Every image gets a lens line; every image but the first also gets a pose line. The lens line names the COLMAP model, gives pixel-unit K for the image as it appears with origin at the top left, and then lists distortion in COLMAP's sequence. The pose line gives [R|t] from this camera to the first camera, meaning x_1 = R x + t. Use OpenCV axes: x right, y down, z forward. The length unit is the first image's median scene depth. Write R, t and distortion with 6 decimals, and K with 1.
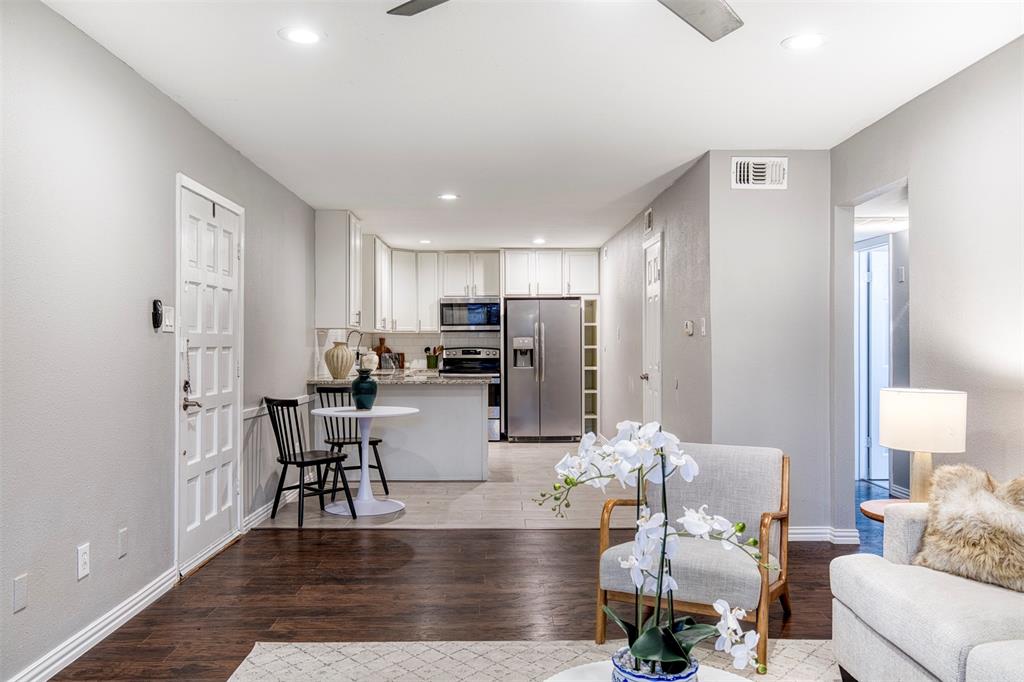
lens RADIAL K [[790.2, 0, 512.0], [0, 790.2, 341.0], [0, 0, 1]] dist [0.001747, 0.001977]
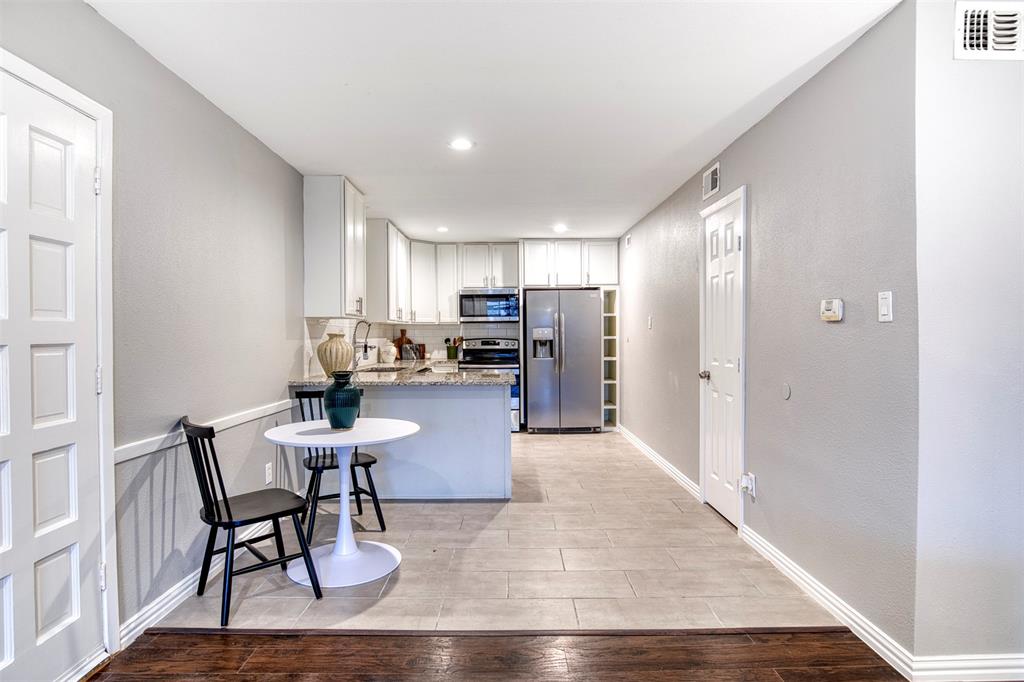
lens RADIAL K [[553.1, 0, 512.0], [0, 553.1, 341.0], [0, 0, 1]] dist [-0.002492, -0.000743]
pose [[0.999935, -0.003331, -0.010931, -0.016770], [0.003511, 0.999858, 0.016474, 0.000016], [0.010875, -0.016511, 0.999805, 0.301941]]
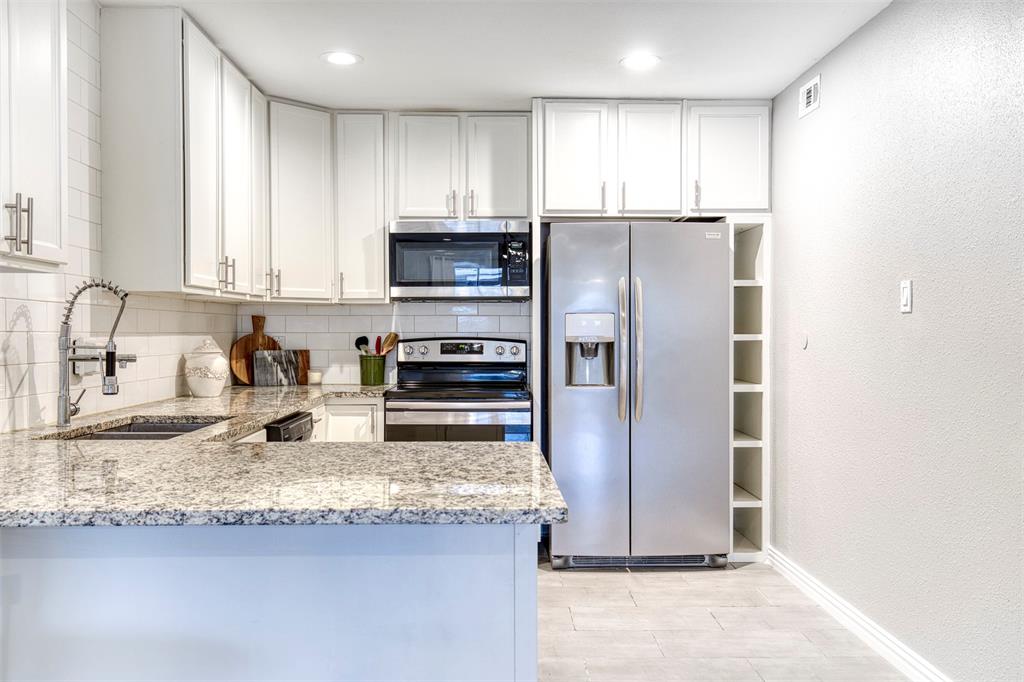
lens RADIAL K [[886.1, 0, 512.0], [0, 886.1, 341.0], [0, 0, 1]] dist [0.034475, -0.002489]
pose [[0.999968, 0.003141, 0.007366, -0.028896], [-0.003253, 0.999877, 0.015345, 0.002679], [-0.007317, -0.015368, 0.999855, 0.535621]]
